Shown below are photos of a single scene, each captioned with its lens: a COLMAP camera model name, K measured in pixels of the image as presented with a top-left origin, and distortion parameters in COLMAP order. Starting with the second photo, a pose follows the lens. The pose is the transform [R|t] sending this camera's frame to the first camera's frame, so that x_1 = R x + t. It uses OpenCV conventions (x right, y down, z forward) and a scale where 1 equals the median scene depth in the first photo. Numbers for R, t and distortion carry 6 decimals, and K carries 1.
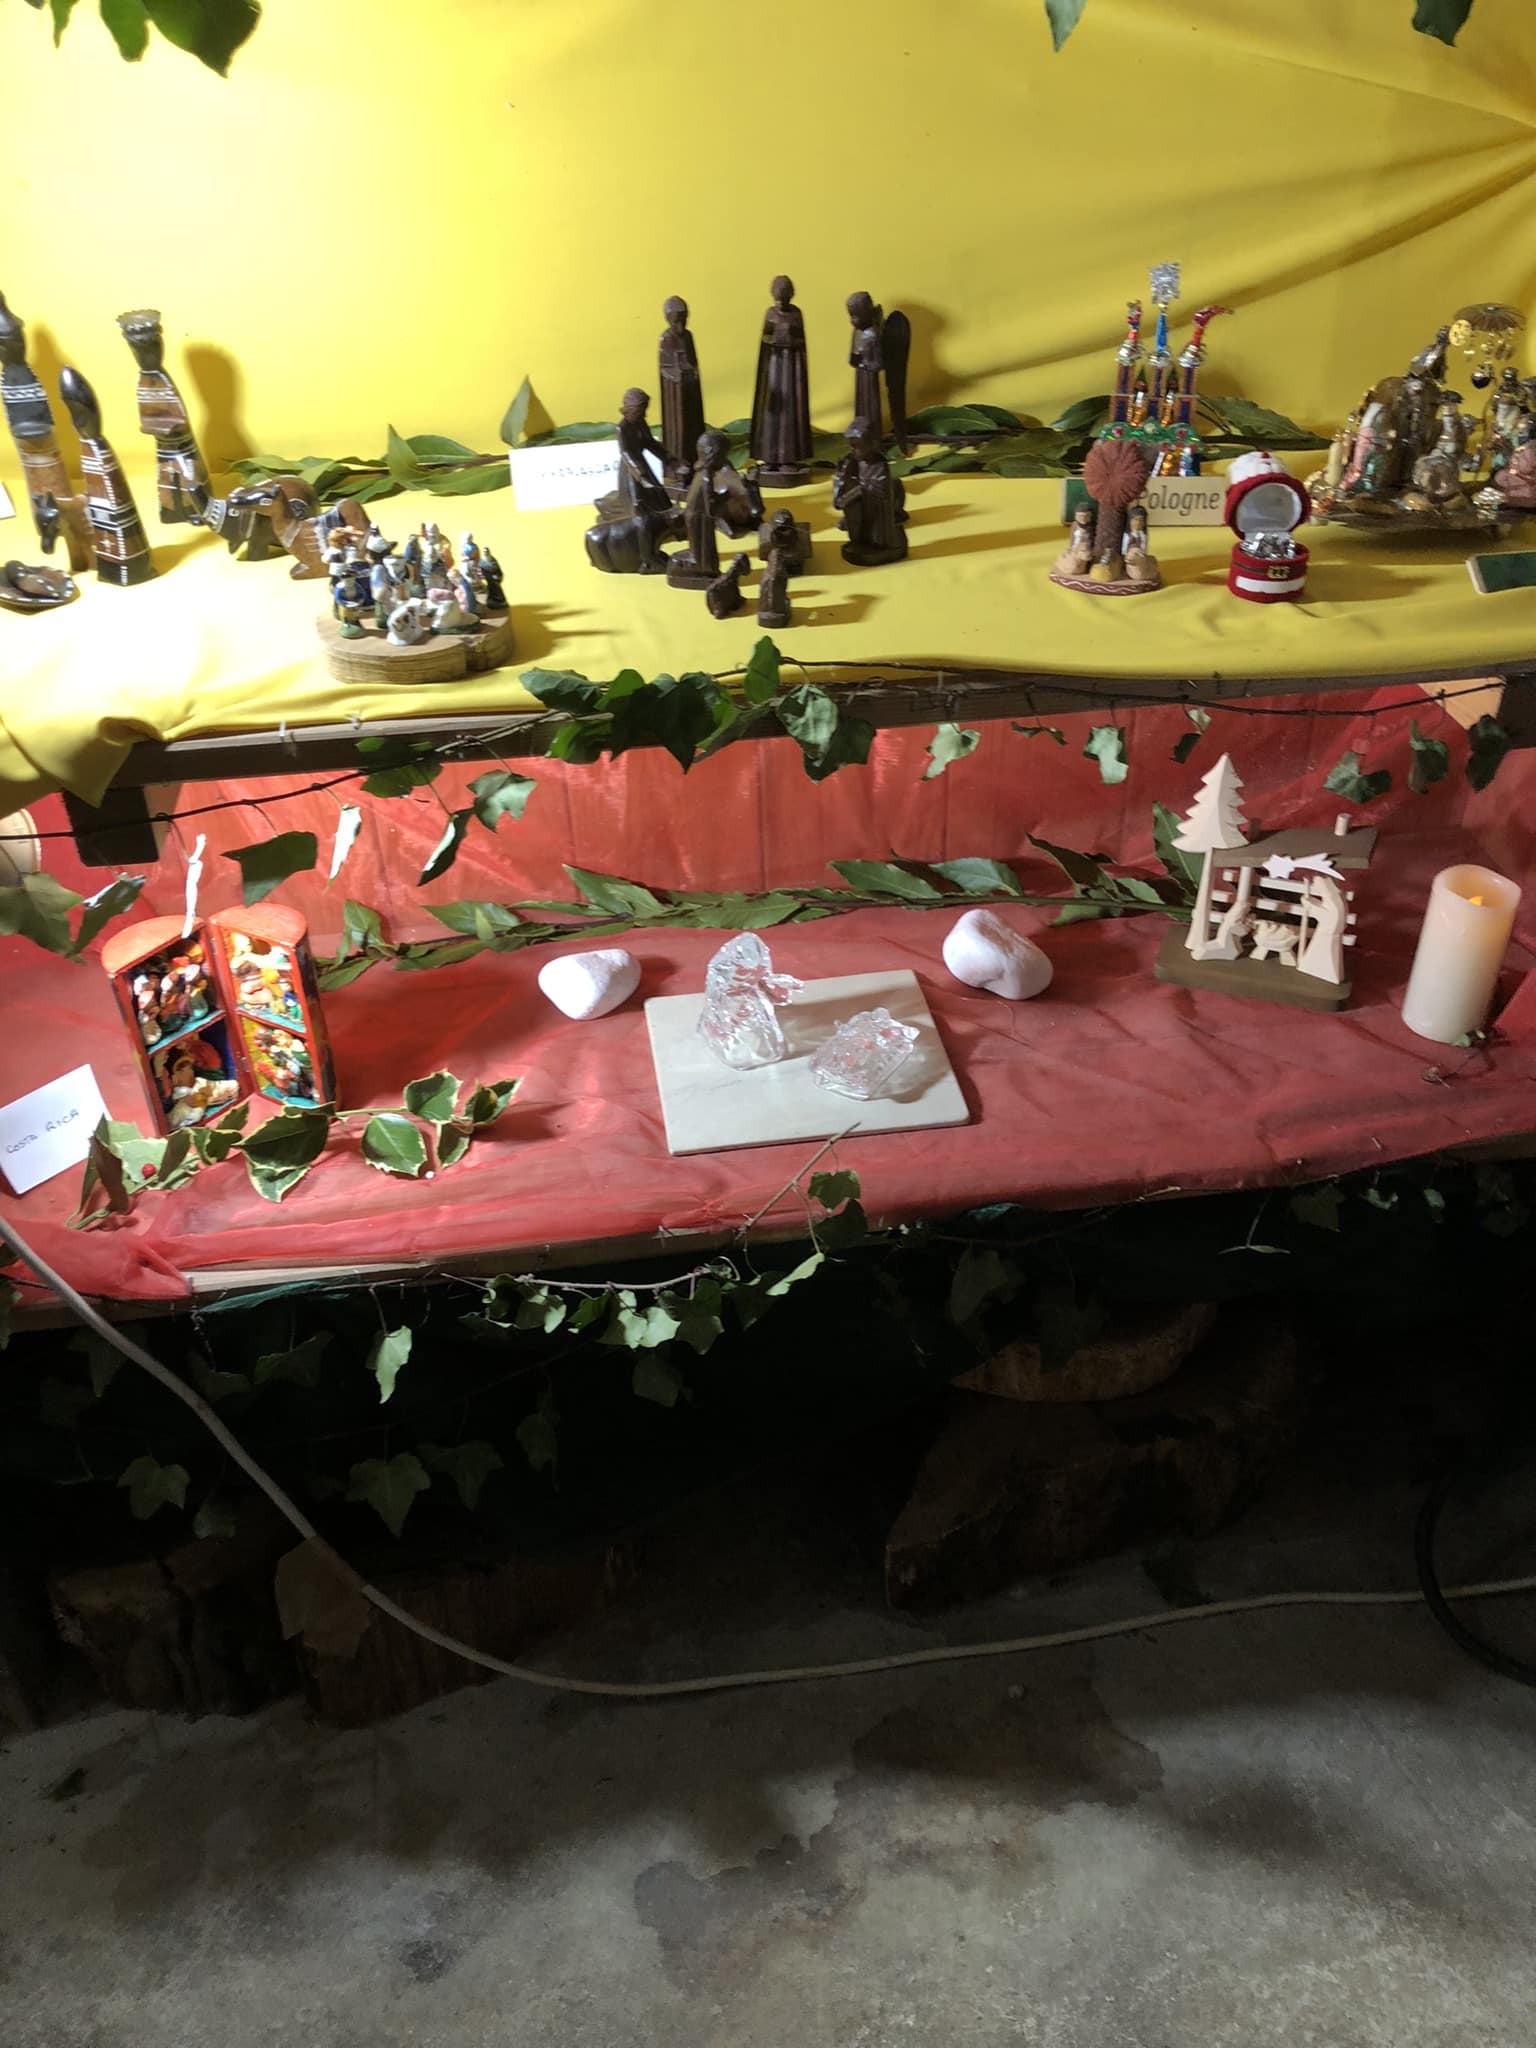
lens RADIAL K [[1739.5, 0, 768.0], [0, 1739.5, 1024.0], [0, 0, 1]] dist [0.059343, -0.151435]
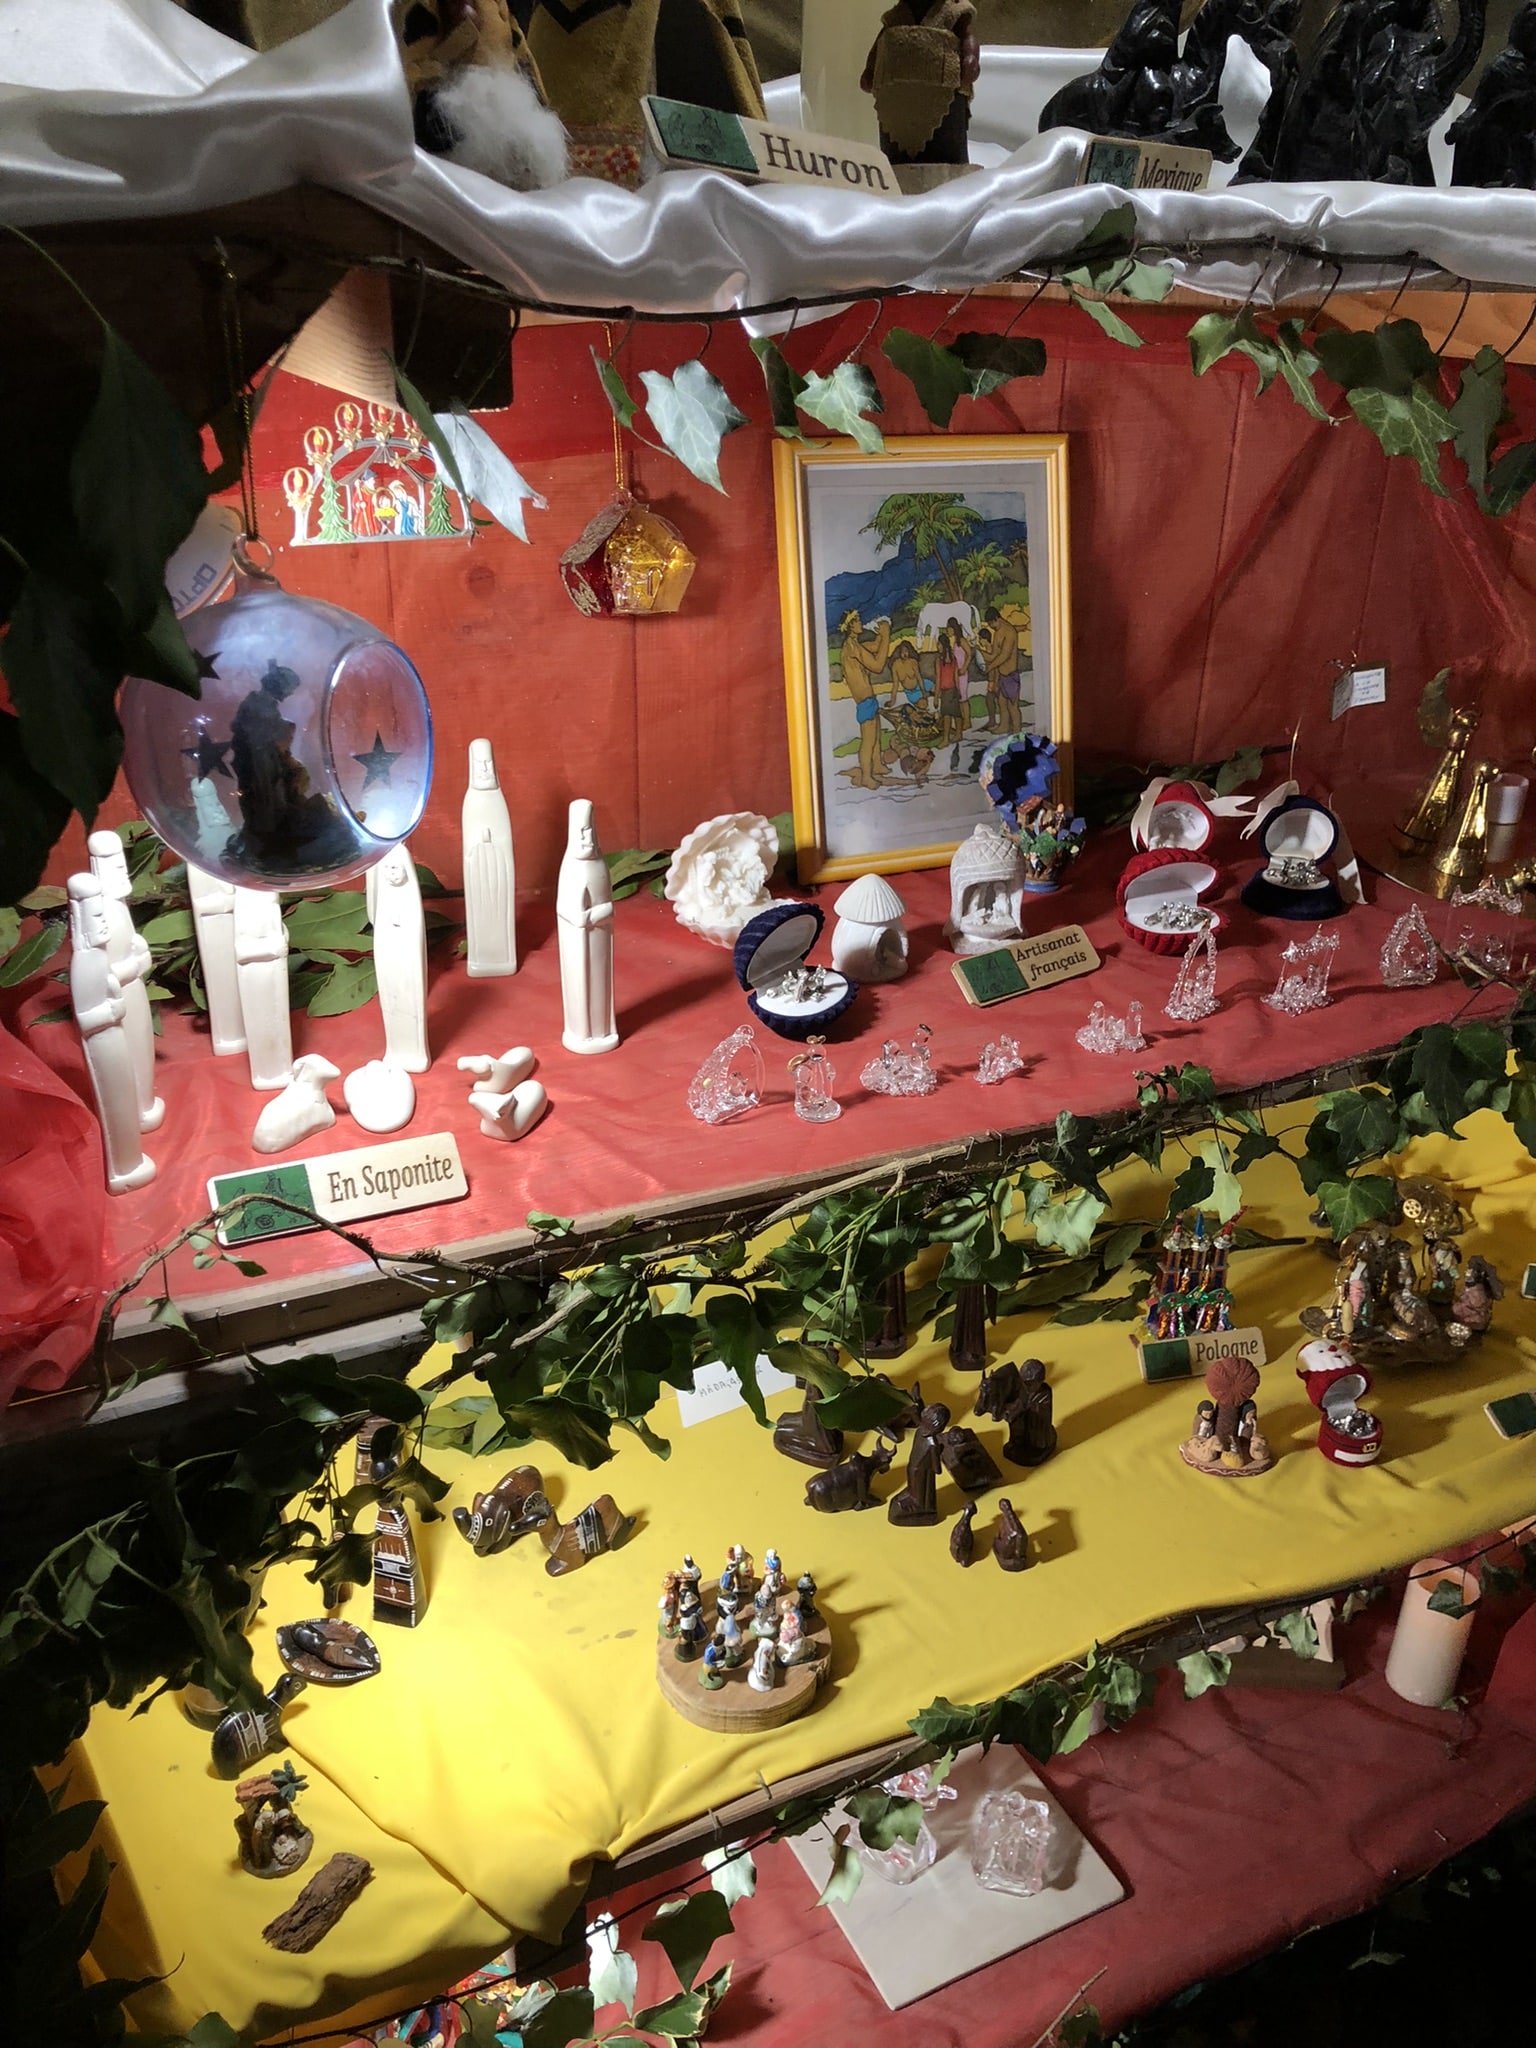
lens RADIAL K [[1731.6, 0, 818.2], [0, 1731.6, 1027.4], [0, 0, 1]] dist [0.069563, -0.067262]
pose [[0.940737, -0.097781, 0.324734, -0.393991], [0.154326, 0.976076, -0.153165, -0.356797], [-0.301989, 0.194203, 0.933321, -0.105632]]
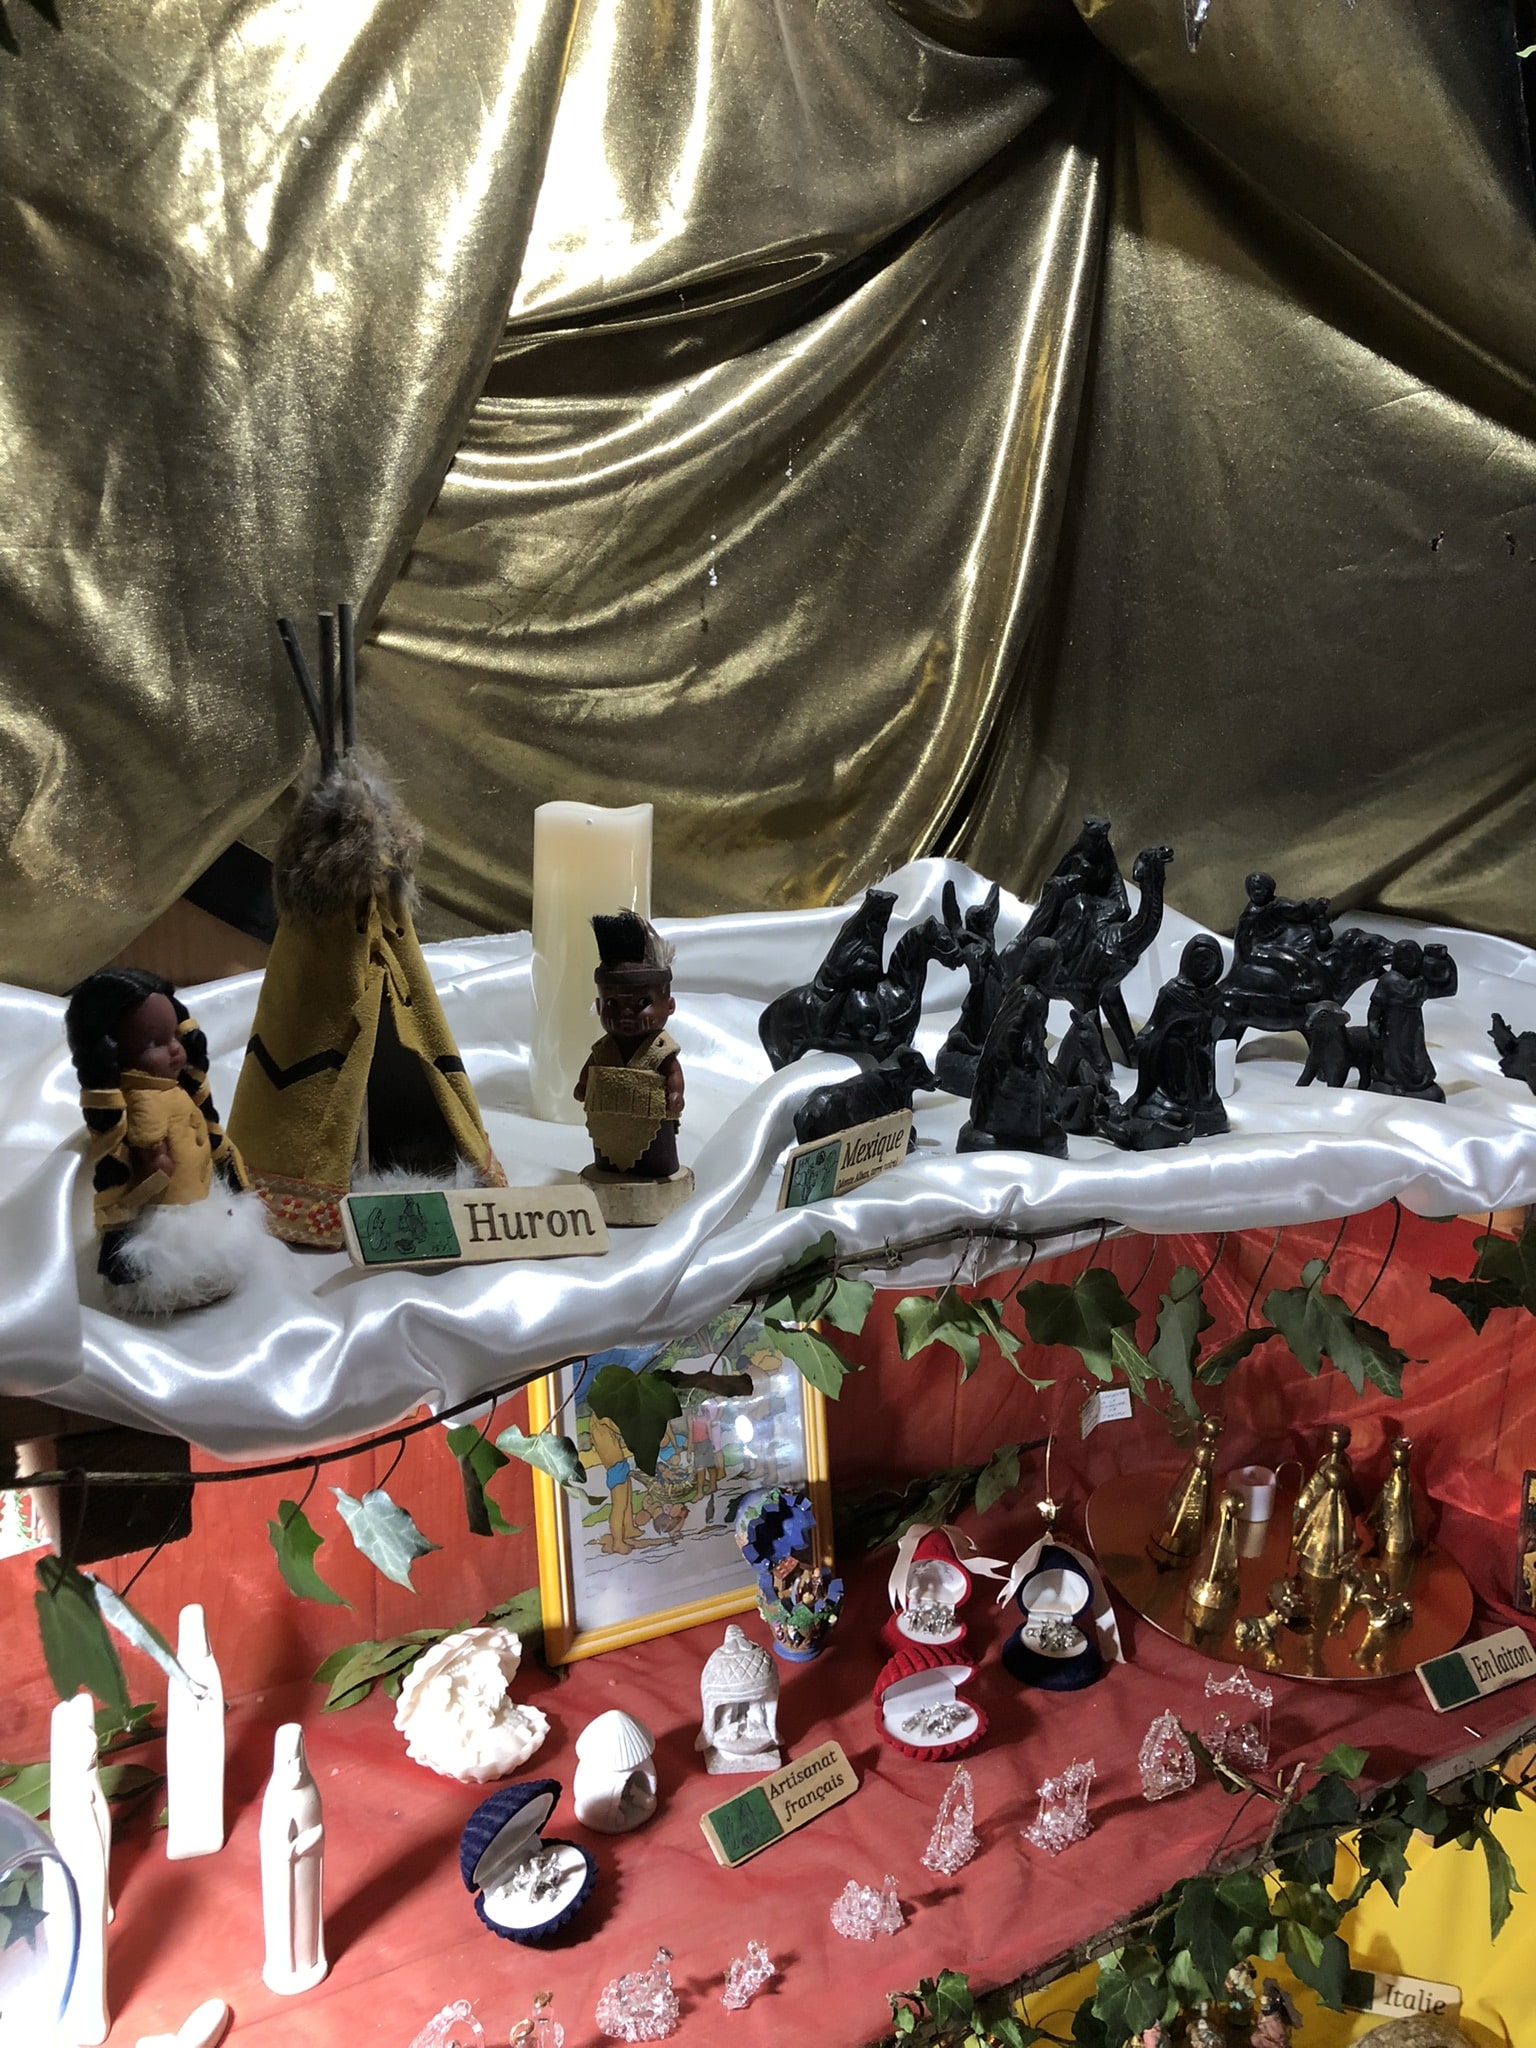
lens RADIAL K [[1724.9, 0, 837.3], [0, 1724.9, 1019.8], [0, 0, 1]] dist [0.036470, -0.010331]
pose [[0.892172, -0.036201, 0.450244, -0.345432], [0.205763, 0.919928, -0.333759, -0.565066], [-0.402109, 0.390413, 0.828182, -0.173788]]
